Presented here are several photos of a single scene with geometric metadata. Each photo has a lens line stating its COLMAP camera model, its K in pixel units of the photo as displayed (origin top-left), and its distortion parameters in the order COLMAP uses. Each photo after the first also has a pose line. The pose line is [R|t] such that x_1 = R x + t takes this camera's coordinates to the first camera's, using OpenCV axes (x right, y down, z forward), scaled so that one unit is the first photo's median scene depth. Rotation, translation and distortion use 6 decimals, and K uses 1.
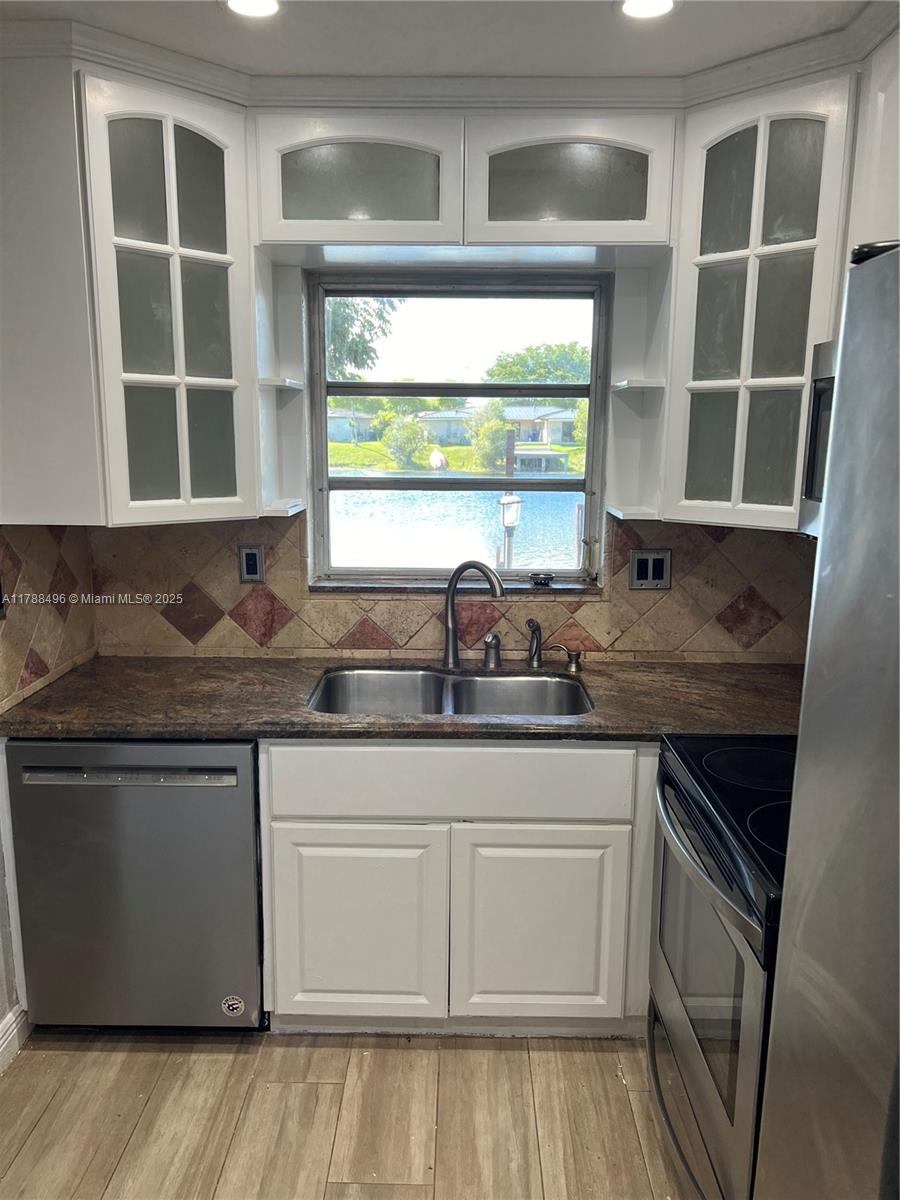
lens RADIAL K [[903.5, 0, 445.7], [0, 903.5, 605.5], [0, 0, 1]] dist [0.052056, -0.051632]
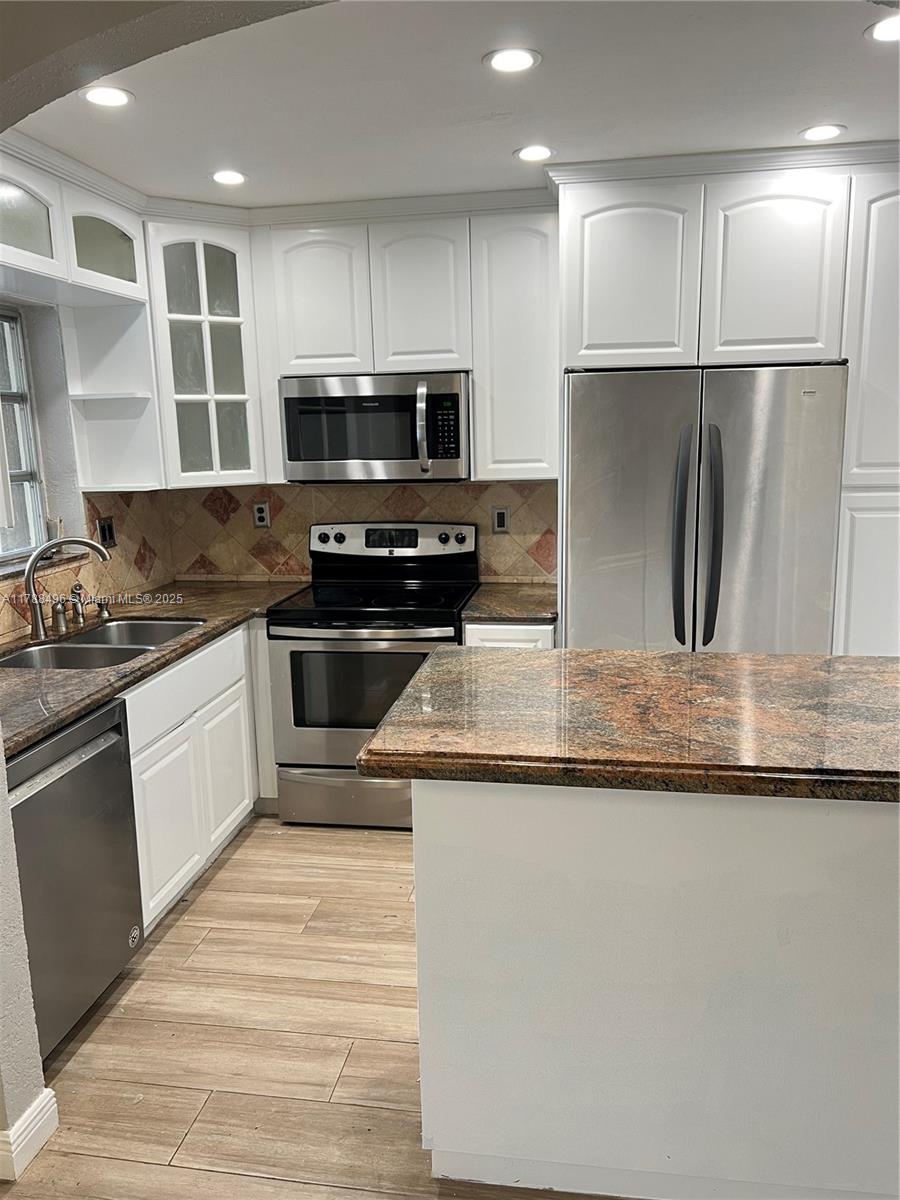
lens RADIAL K [[903.5, 0, 448.1], [0, 903.5, 604.5], [0, 0, 1]] dist [0.052056, -0.051632]
pose [[0.141905, -0.198253, 0.969824, -0.998112], [0.214812, 0.962559, 0.165336, -0.051054], [-0.966291, 0.184868, 0.179179, 0.288705]]
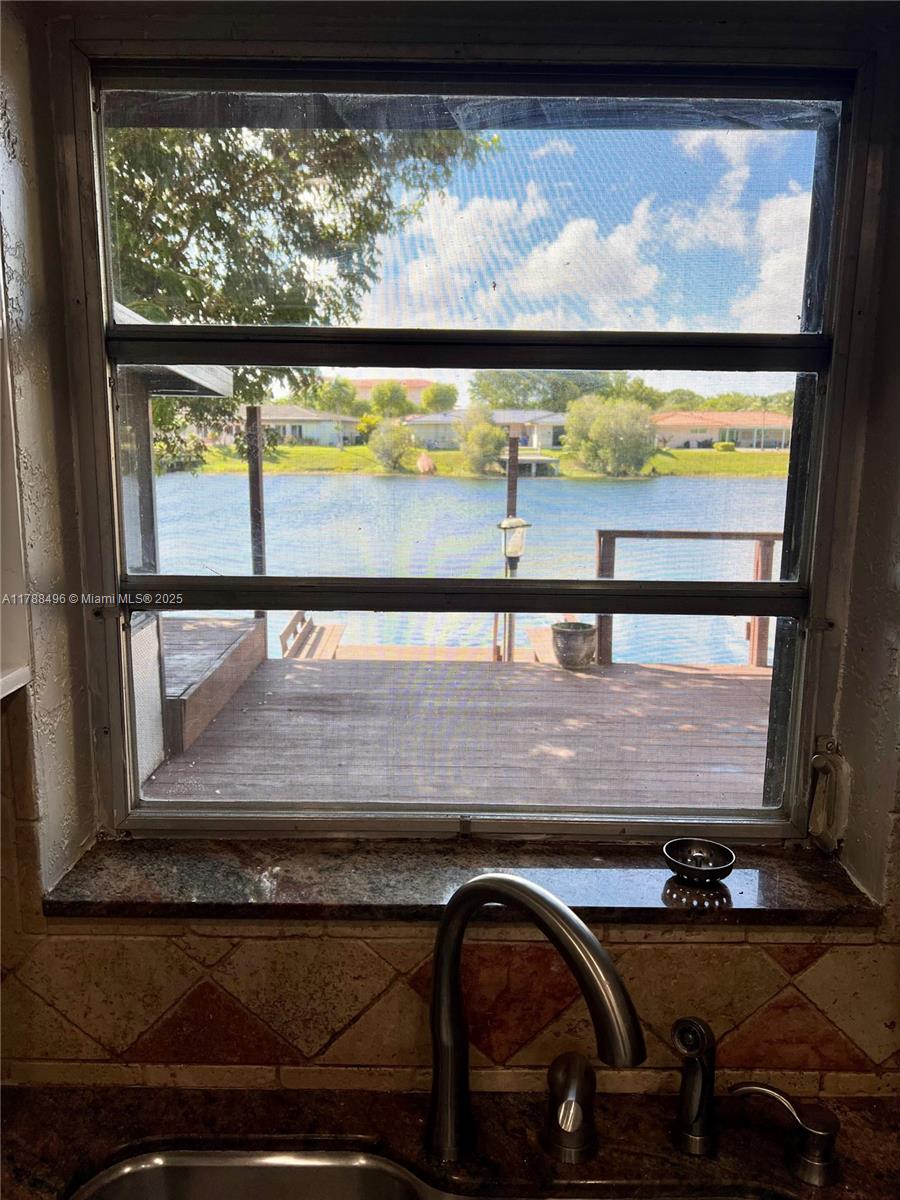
lens RADIAL K [[903.5, 0, 458.4], [0, 903.5, 598.5], [0, 0, 1]] dist [0.052056, -0.051632]
pose [[0.999627, -0.001726, 0.027258, 0.000202], [0.002039, 0.999932, -0.011453, -0.133086], [-0.027236, 0.011505, 0.999563, 0.640355]]
